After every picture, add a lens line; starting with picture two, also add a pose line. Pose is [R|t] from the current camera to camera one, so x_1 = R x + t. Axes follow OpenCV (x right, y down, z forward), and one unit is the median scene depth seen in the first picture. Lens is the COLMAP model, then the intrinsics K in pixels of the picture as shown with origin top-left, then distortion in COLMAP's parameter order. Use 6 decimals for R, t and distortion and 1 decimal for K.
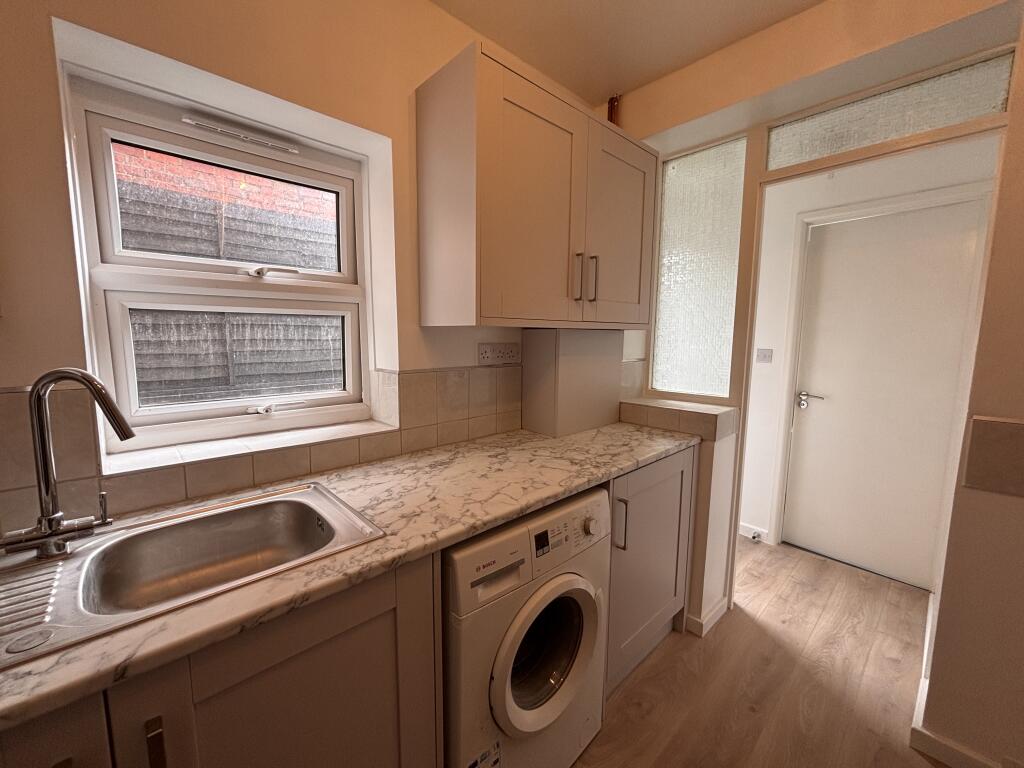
lens RADIAL K [[411.0, 0, 507.5], [0, 411.0, 383.1], [0, 0, 1]] dist [0.002646, 0.000089]
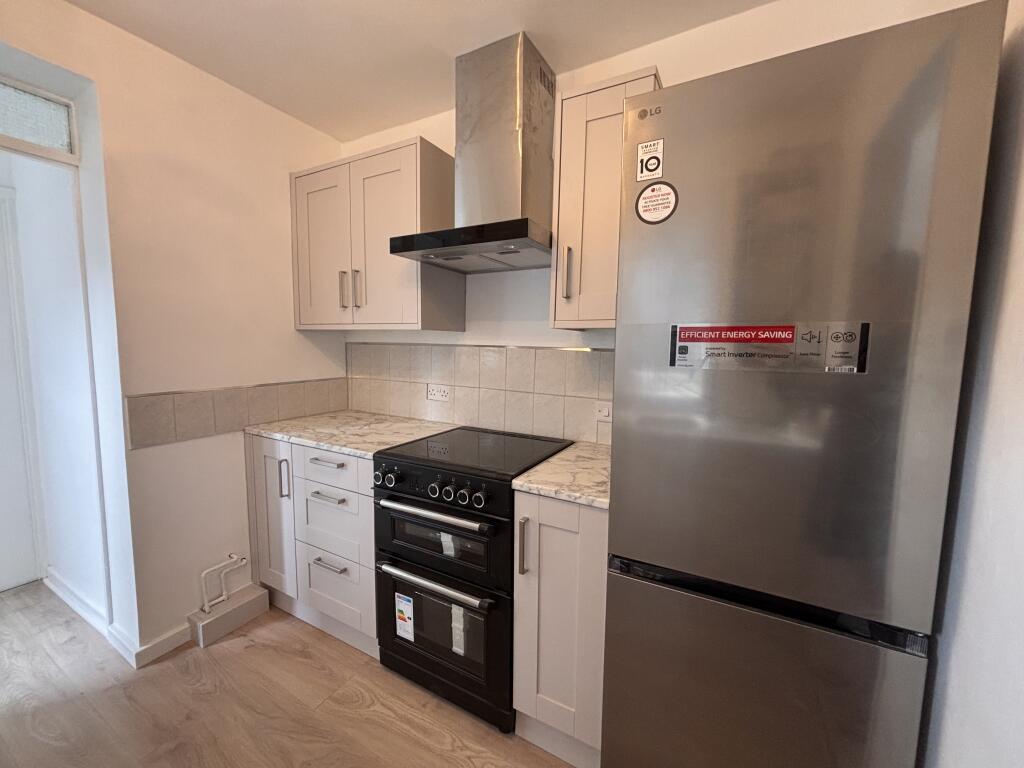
lens RADIAL K [[411.0, 0, 507.5], [0, 411.0, 383.1], [0, 0, 1]] dist [0.002646, 0.000089]
pose [[-0.304603, -0.104708, 0.946707, -0.403735], [0.090775, 0.986224, 0.138285, -0.026783], [-0.948144, 0.128059, -0.290902, 0.189874]]
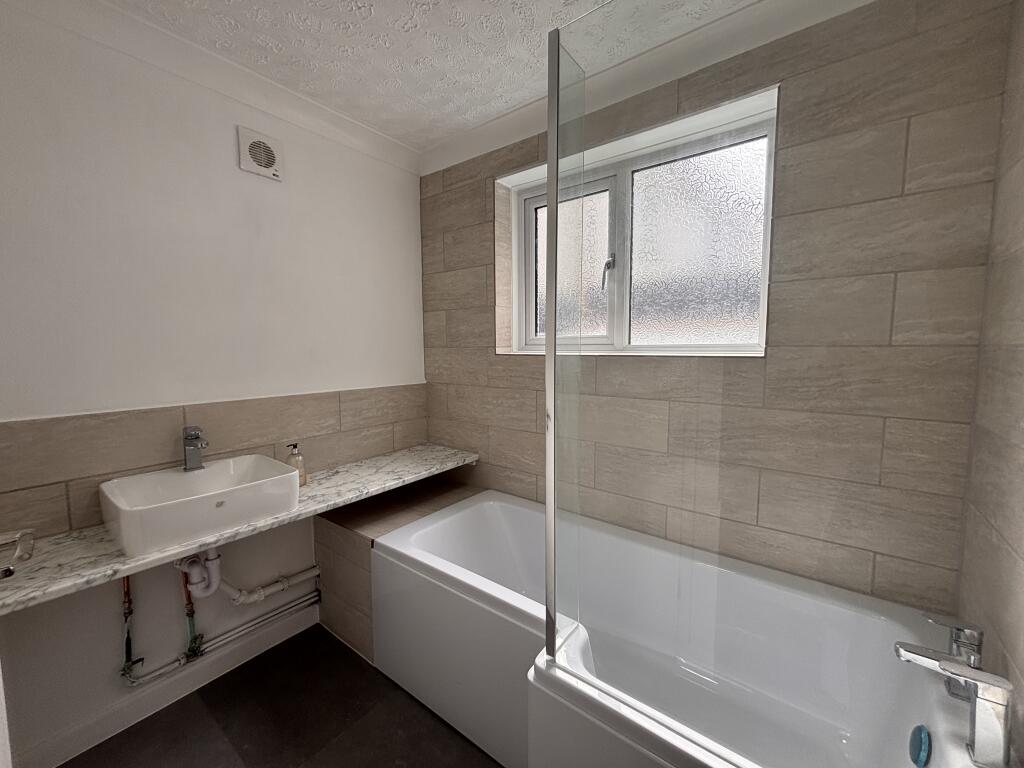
lens RADIAL K [[411.0, 0, 507.5], [0, 411.0, 383.1], [0, 0, 1]] dist [0.002646, 0.000089]
pose [[-0.986548, 0.010514, -0.163135, -0.575494], [-0.022039, 0.980264, 0.196459, -0.331712], [0.161982, 0.197411, -0.966846, 1.980772]]
